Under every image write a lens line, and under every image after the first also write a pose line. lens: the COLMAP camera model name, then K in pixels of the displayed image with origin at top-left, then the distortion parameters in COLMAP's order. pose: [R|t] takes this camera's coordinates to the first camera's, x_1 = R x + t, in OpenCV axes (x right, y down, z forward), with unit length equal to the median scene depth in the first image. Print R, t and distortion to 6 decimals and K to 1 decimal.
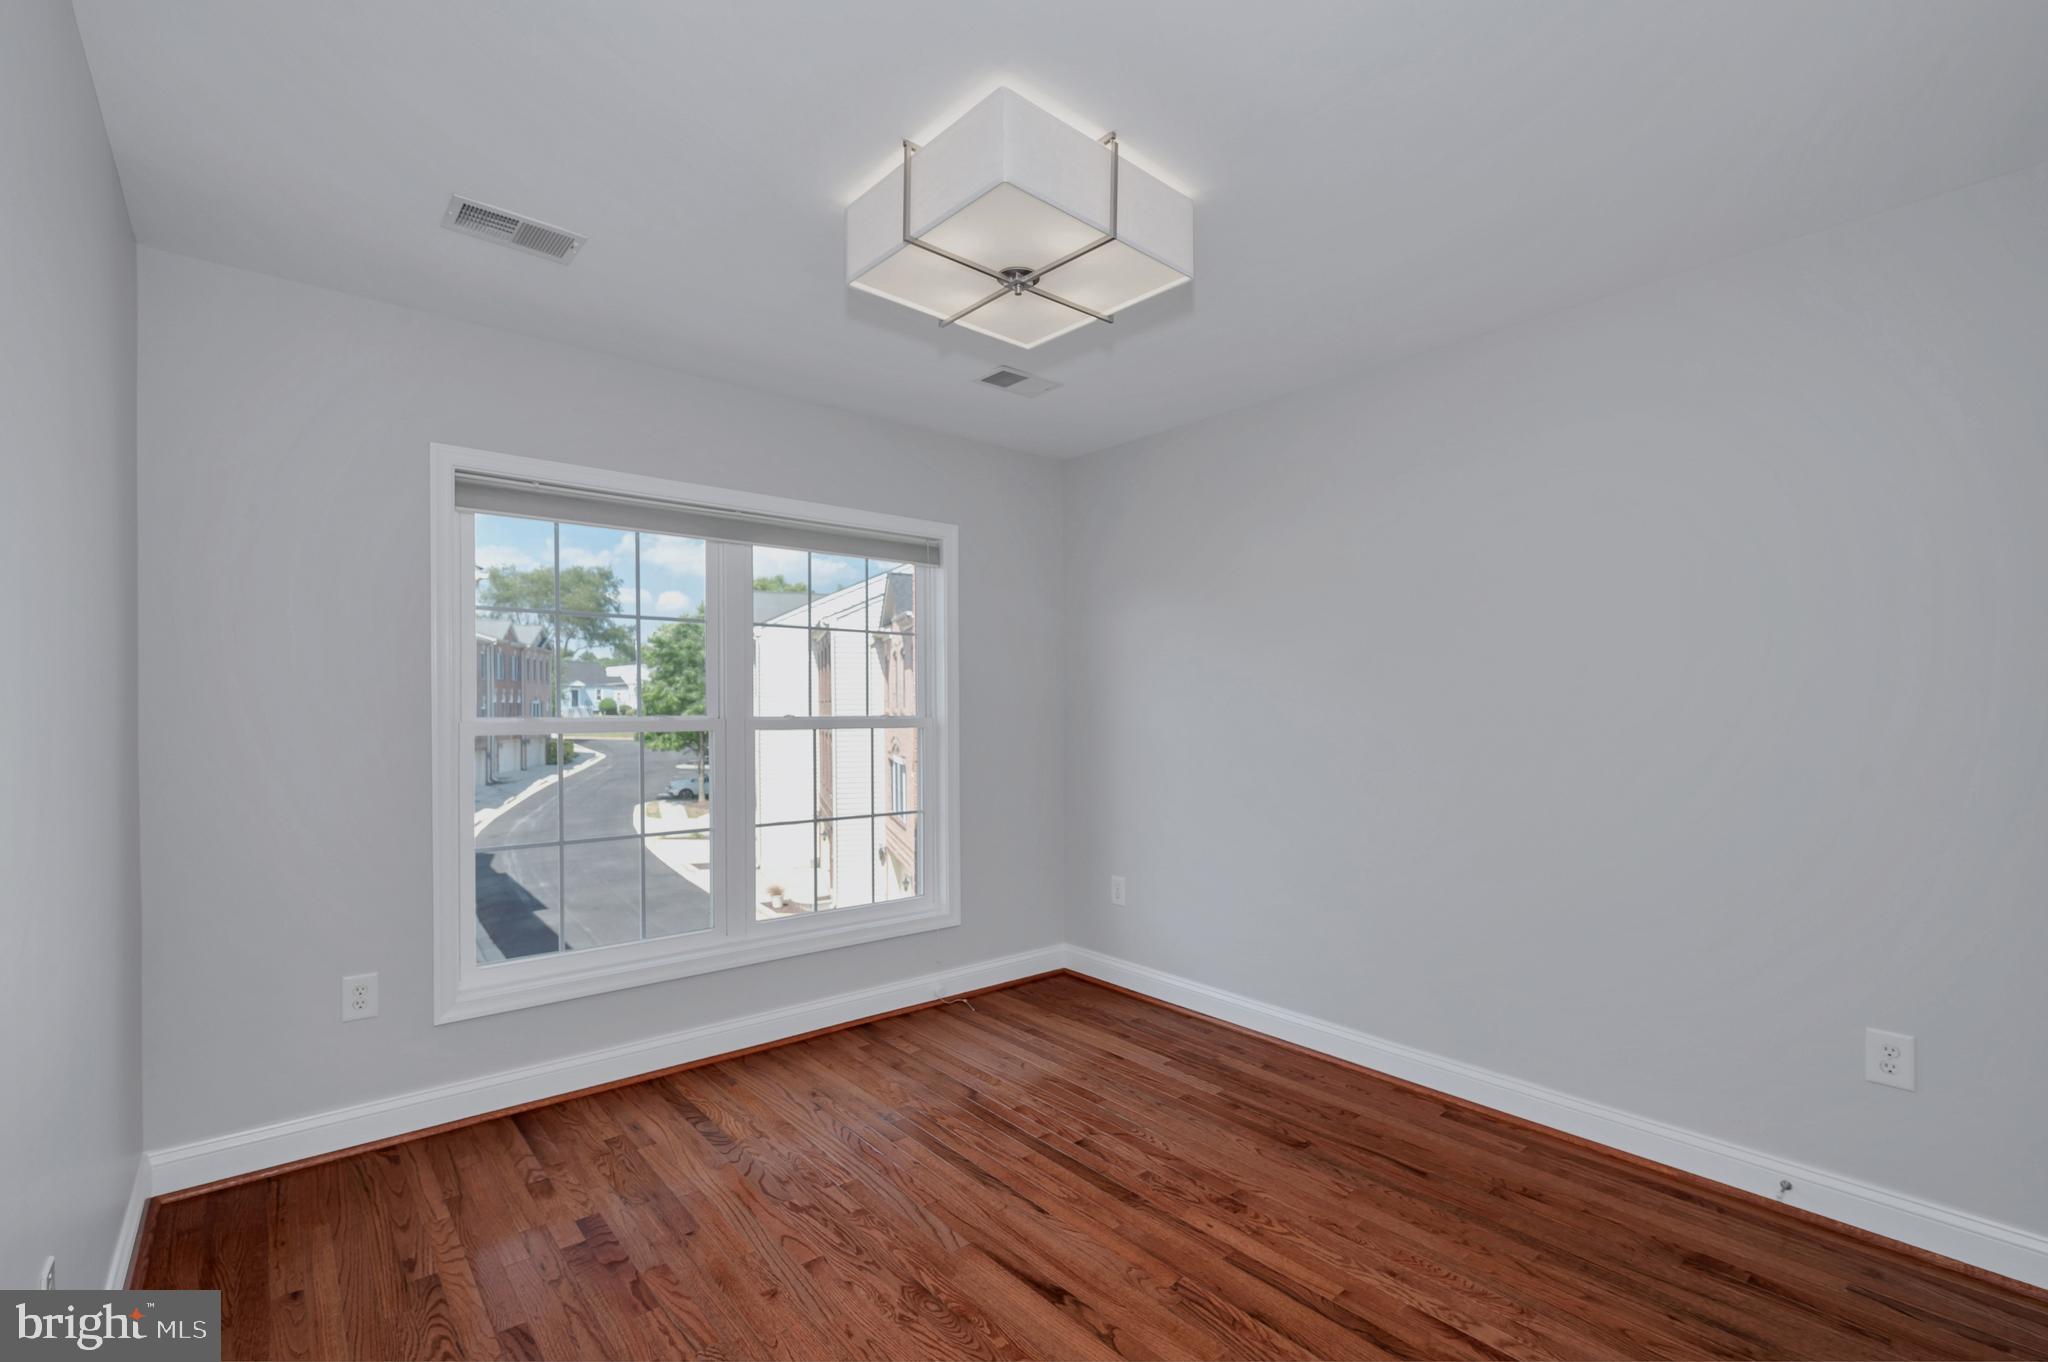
lens RADIAL K [[909.2, 0, 1018.8], [0, 909.2, 718.2], [0, 0, 1]] dist [0.001615, 0.000273]
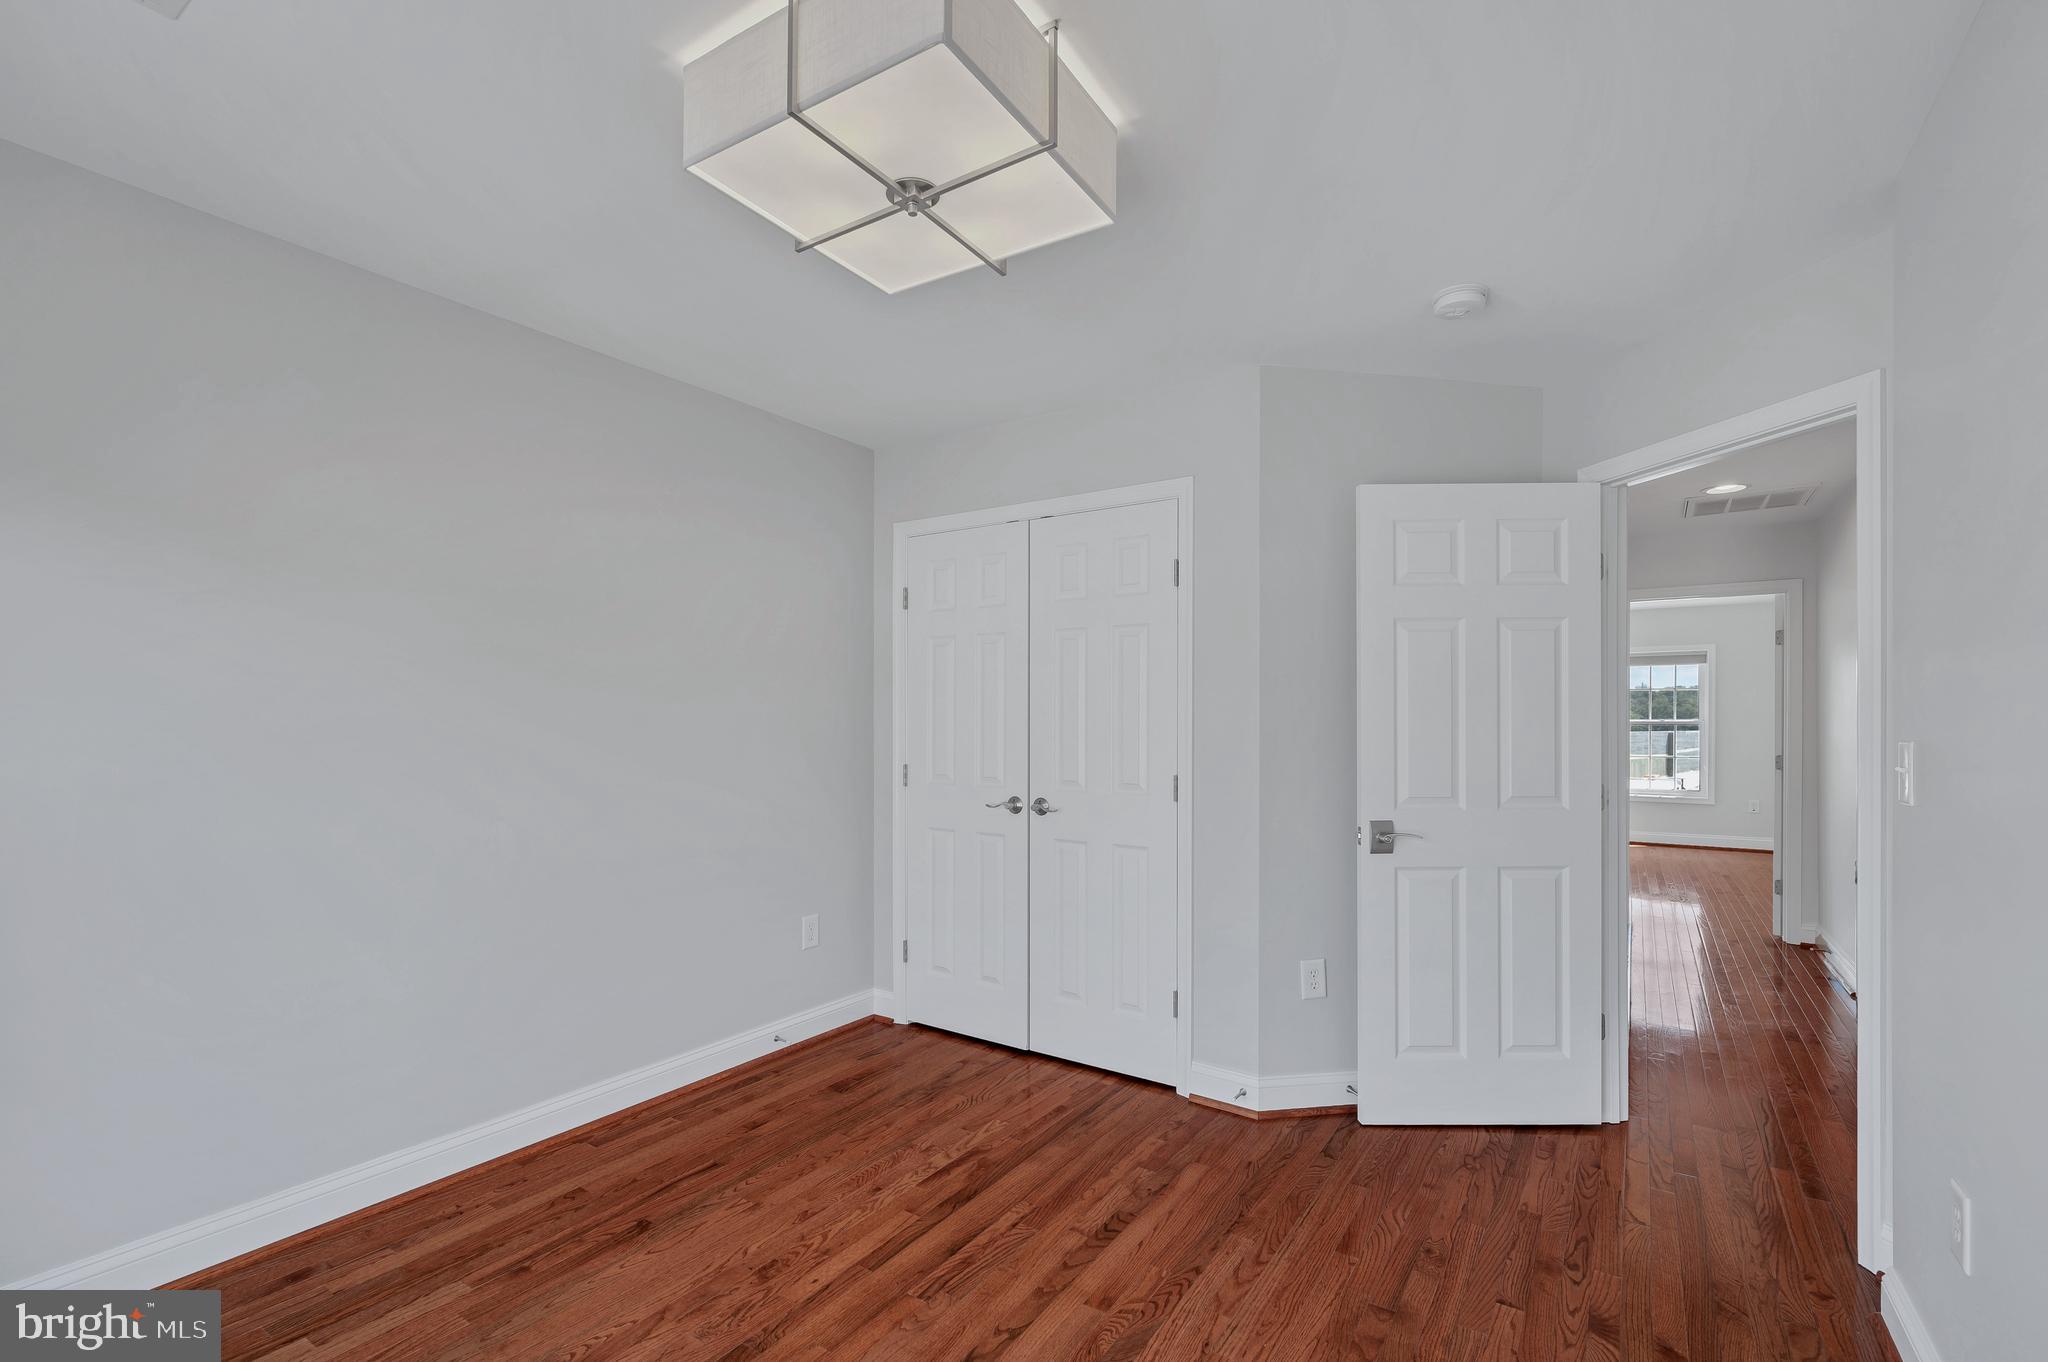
lens RADIAL K [[909.2, 0, 1018.8], [0, 909.2, 718.2], [0, 0, 1]] dist [0.001615, 0.000273]
pose [[-0.279709, 0.001203, 0.960084, -0.744035], [0.005665, 0.999984, 0.000398, -0.022663], [-0.960068, 0.005551, -0.279711, 1.046078]]
